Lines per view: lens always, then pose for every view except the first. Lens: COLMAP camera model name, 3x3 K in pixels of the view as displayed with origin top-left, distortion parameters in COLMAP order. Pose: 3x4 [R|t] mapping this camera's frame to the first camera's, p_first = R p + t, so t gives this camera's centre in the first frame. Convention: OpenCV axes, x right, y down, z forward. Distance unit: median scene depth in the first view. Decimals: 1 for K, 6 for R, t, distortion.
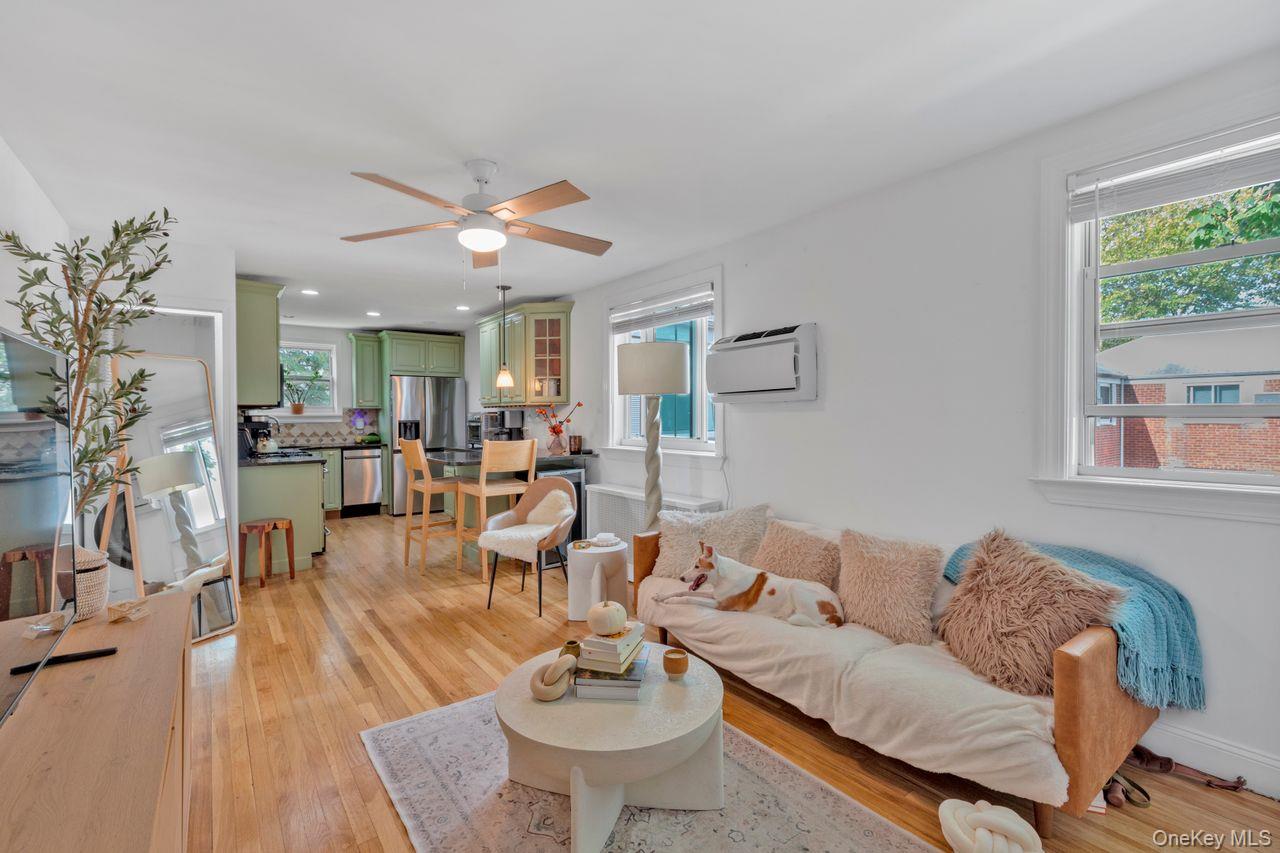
lens RADIAL K [[567.7, 0, 639.9], [0, 567.7, 418.9], [0, 0, 1]] dist [0.001644, 0.000019]
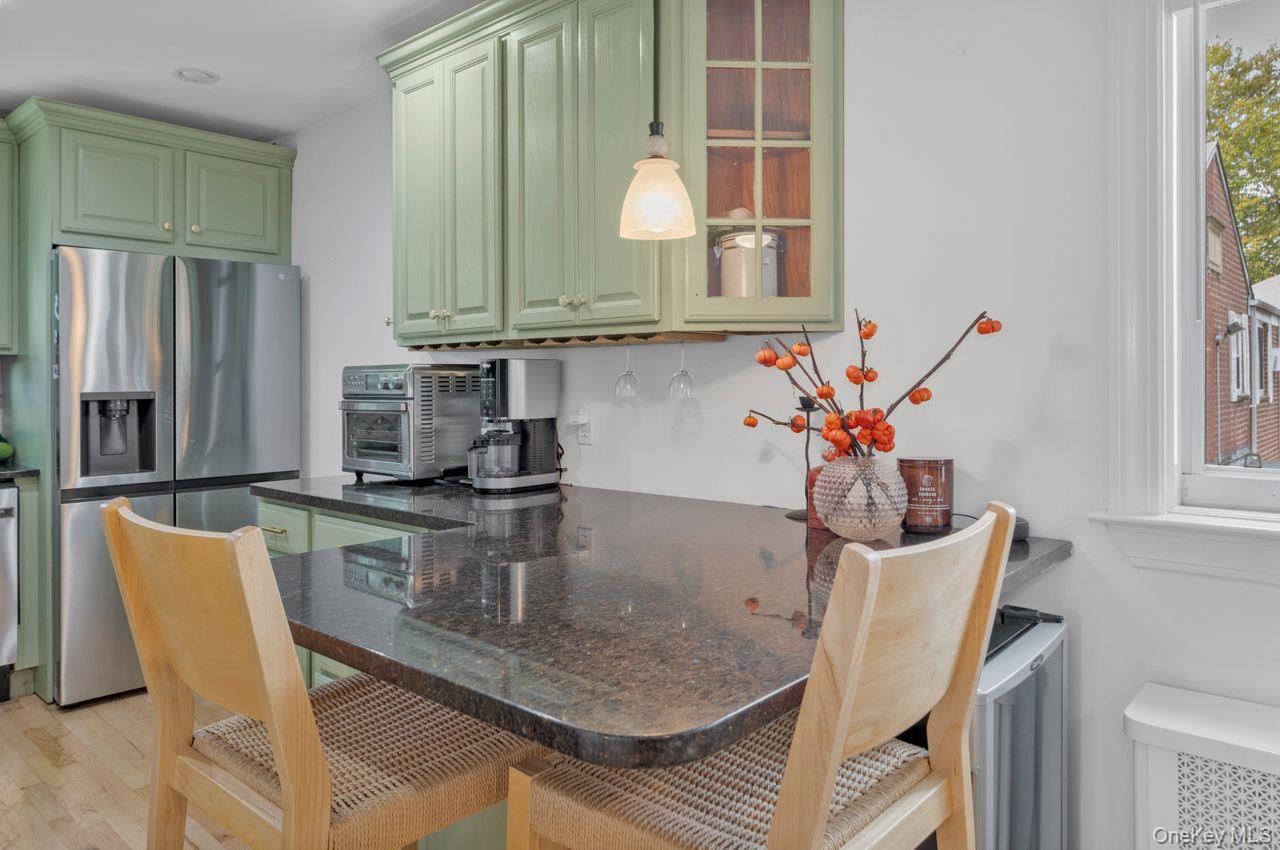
lens RADIAL K [[855.3, 0, 646.4], [0, 855.3, 375.7], [0, 0, 1]] dist [0.001344, 0.001496]
pose [[0.980834, 0.002227, 0.194834, -0.224239], [0.000310, 0.999916, -0.012991, -0.000488], [-0.194847, 0.012802, 0.980750, 0.506690]]
